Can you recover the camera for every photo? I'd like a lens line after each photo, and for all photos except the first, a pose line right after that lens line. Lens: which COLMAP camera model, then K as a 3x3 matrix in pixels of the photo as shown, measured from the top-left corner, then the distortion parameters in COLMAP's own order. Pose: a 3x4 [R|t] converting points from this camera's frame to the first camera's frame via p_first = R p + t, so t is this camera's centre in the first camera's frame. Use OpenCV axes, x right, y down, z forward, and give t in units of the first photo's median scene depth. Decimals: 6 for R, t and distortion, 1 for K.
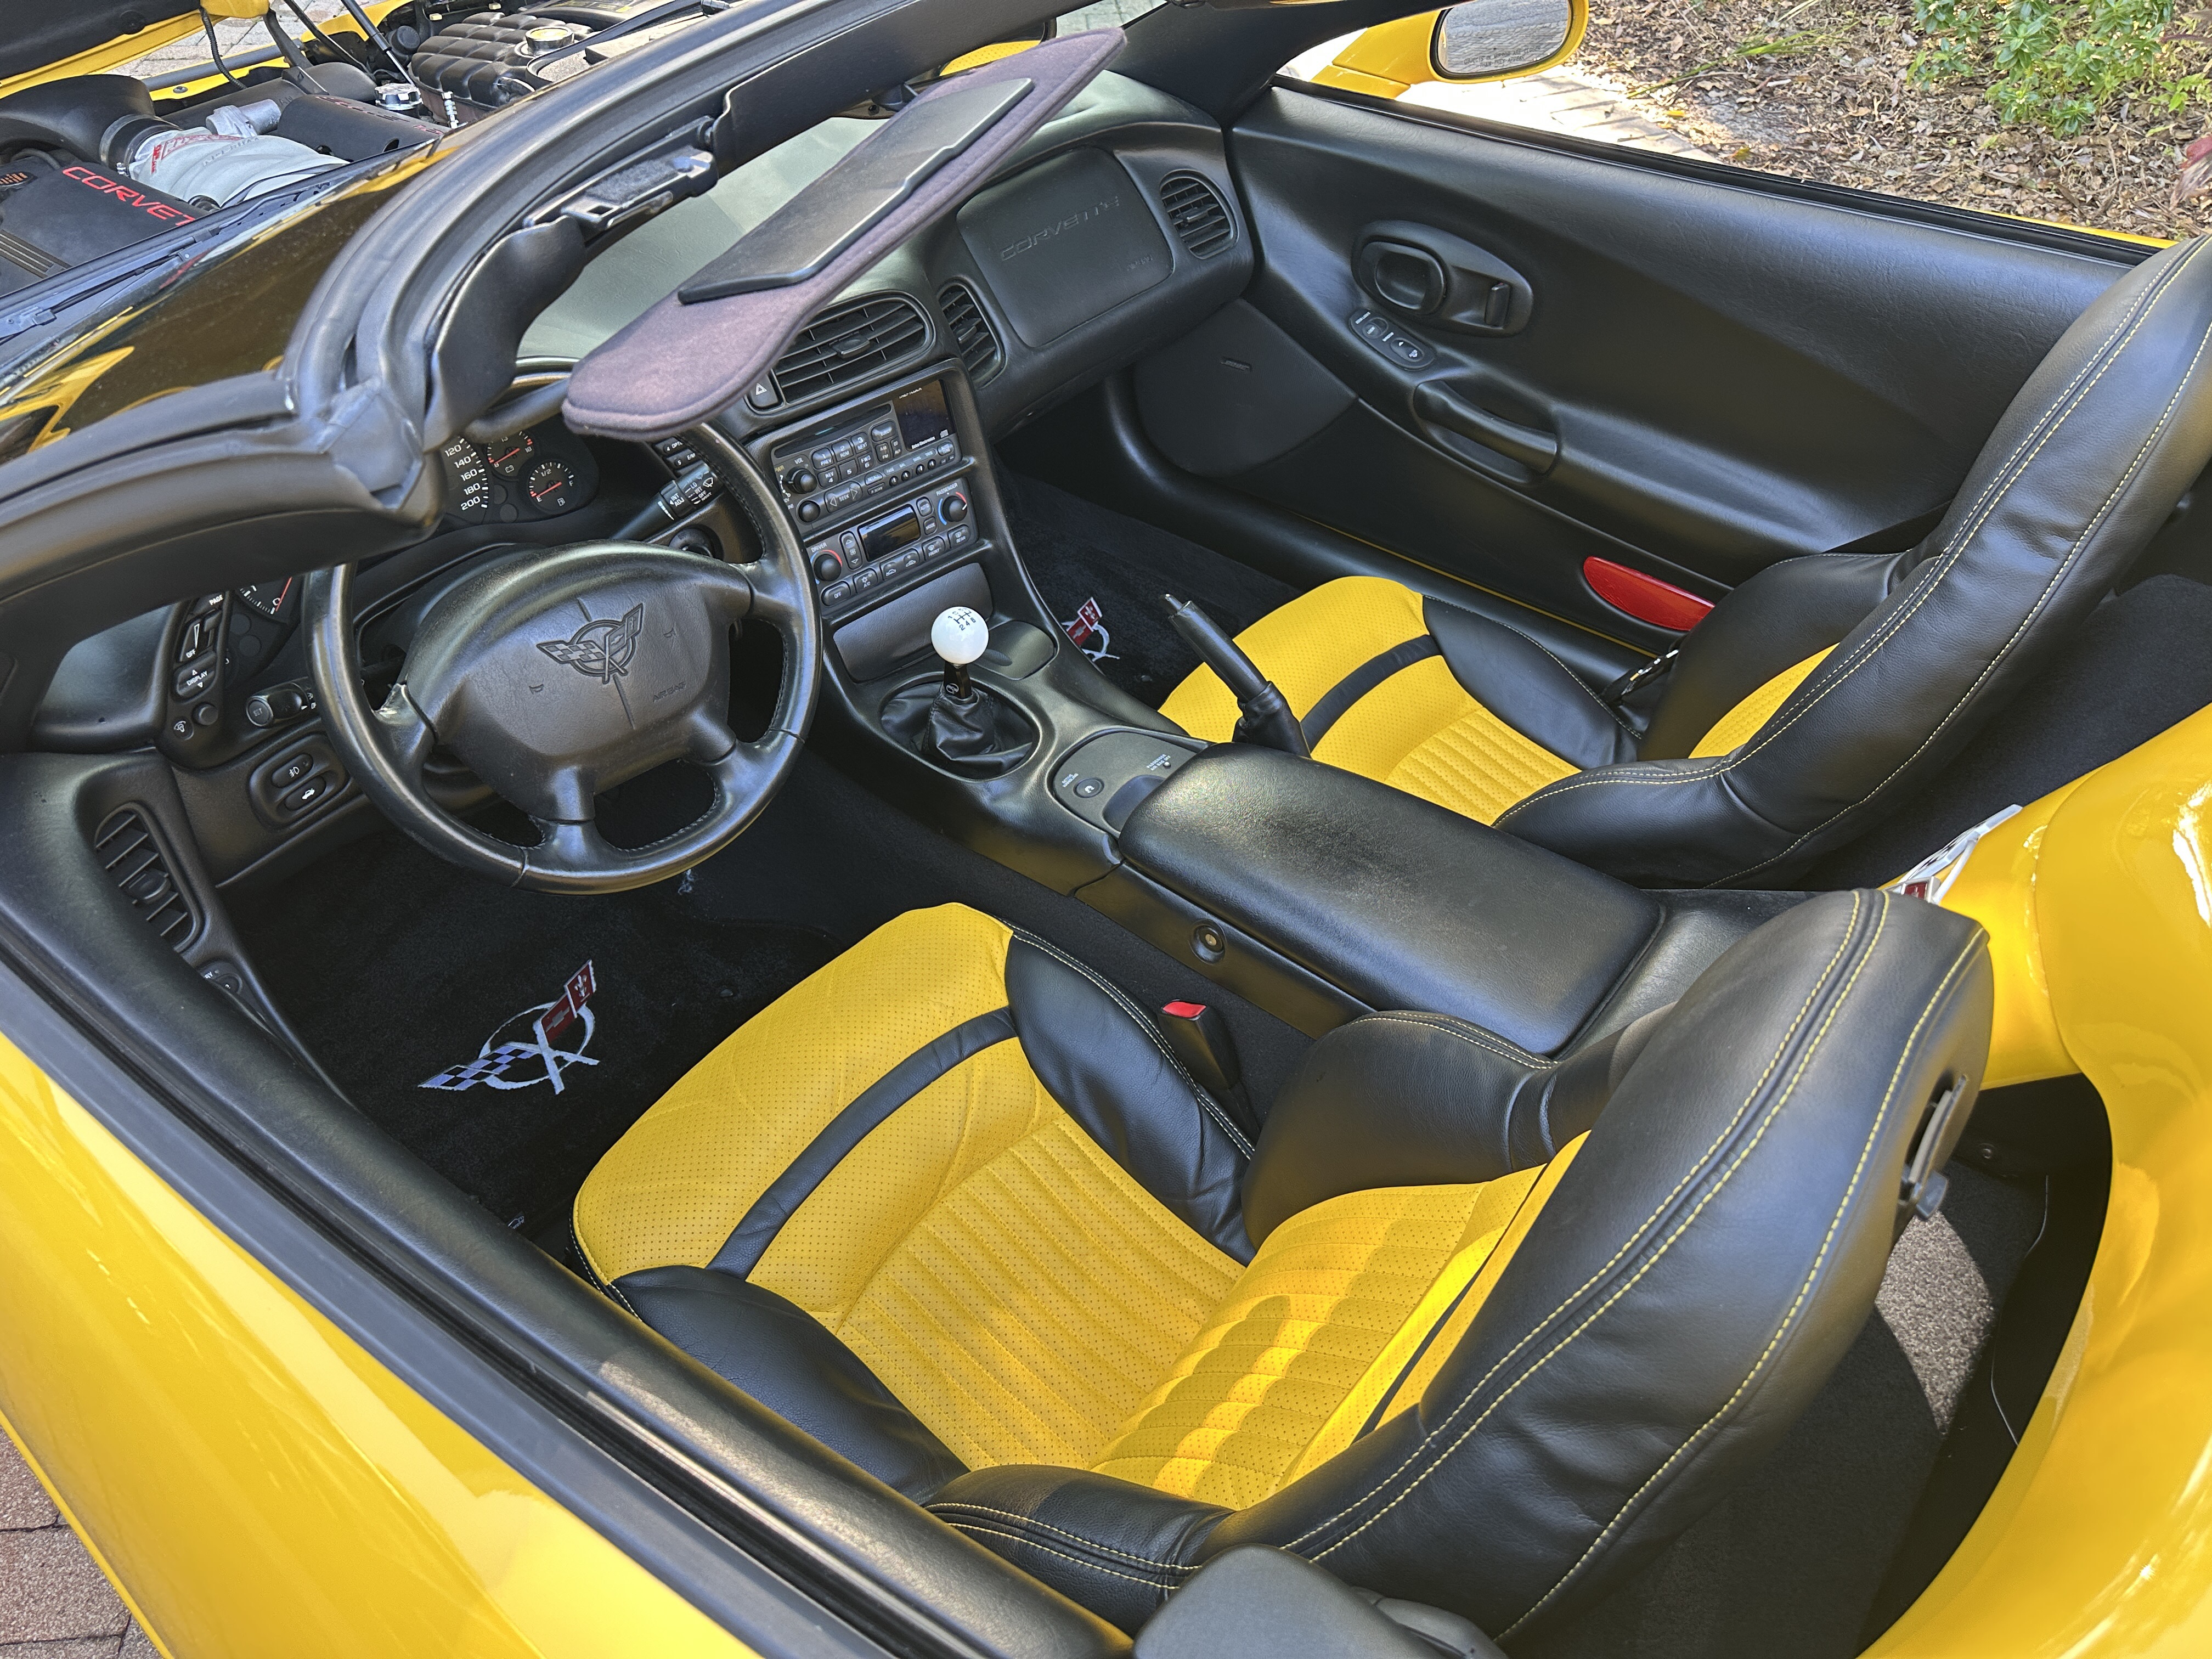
lens RADIAL K [[1590.1, 0, 1114.8], [0, 1590.1, 809.6], [0, 0, 1]] dist [0.055003, -0.077646]
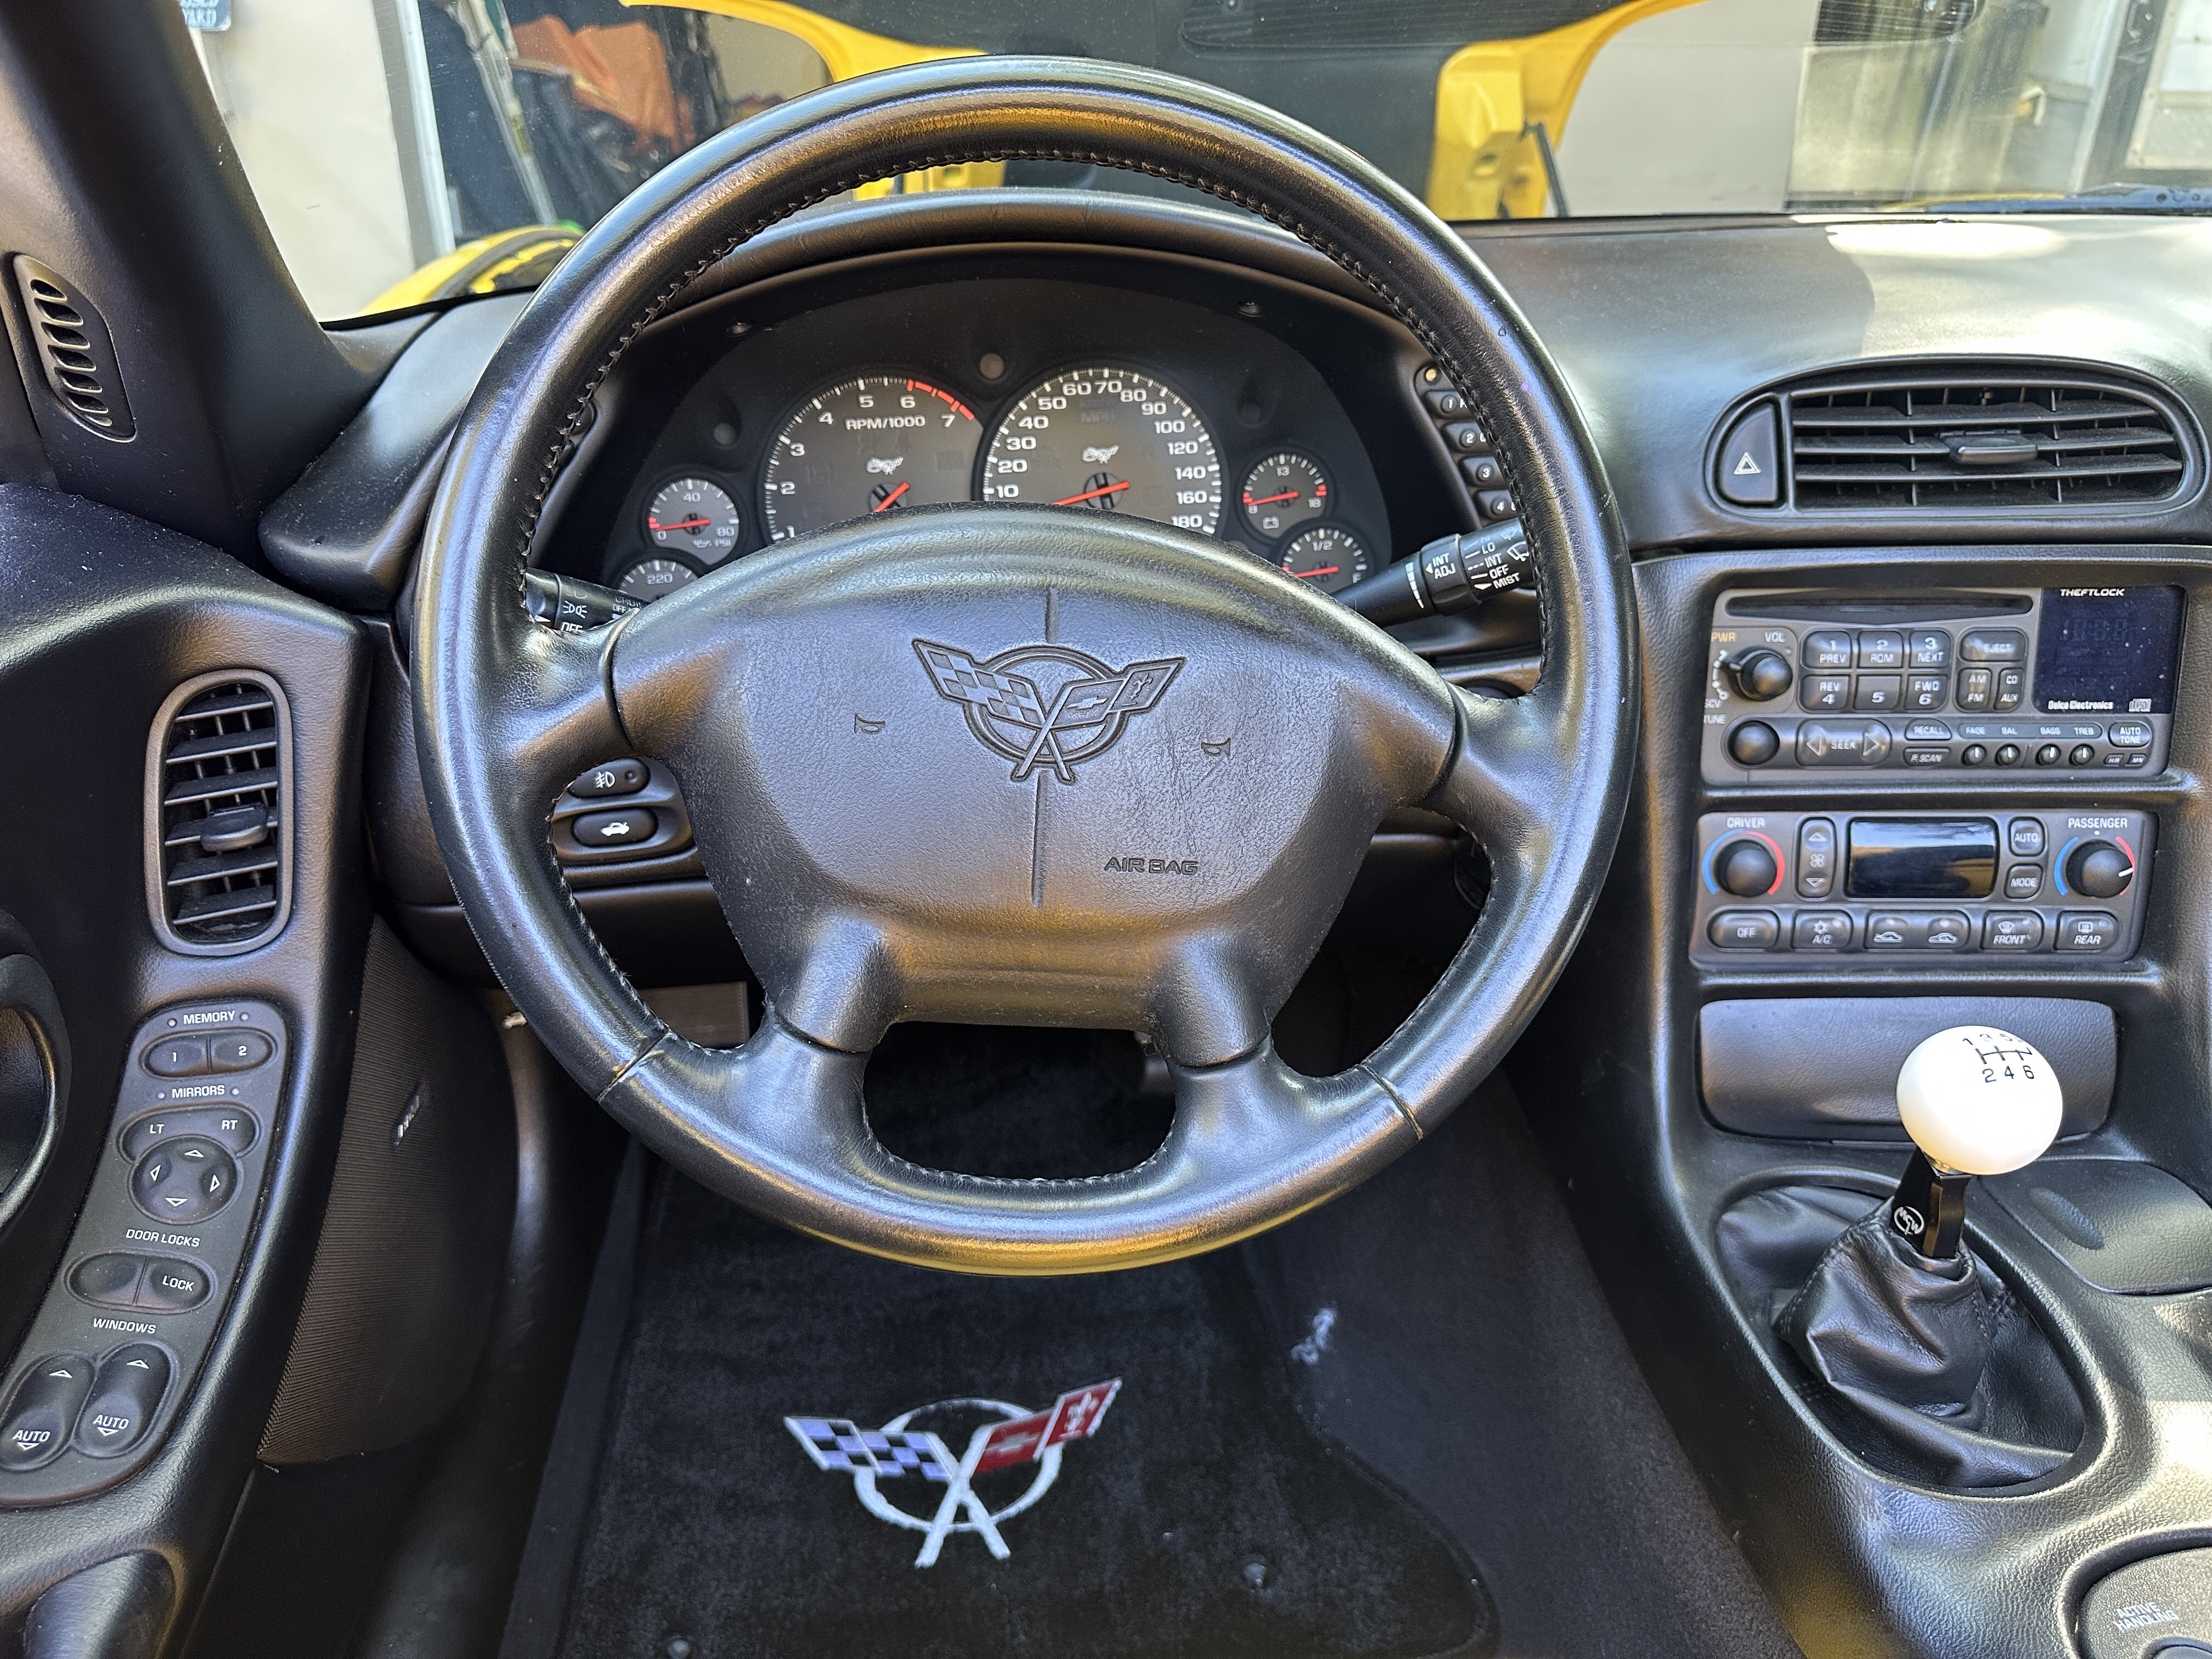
lens RADIAL K [[1590.1, 0, 1114.8], [0, 1590.1, 809.6], [0, 0, 1]] dist [0.055003, -0.077646]
pose [[0.711551, 0.296864, -0.636842, -0.017485], [-0.465521, 0.878071, -0.110819, -0.028572], [0.526294, 0.375317, 0.762989, 0.534693]]
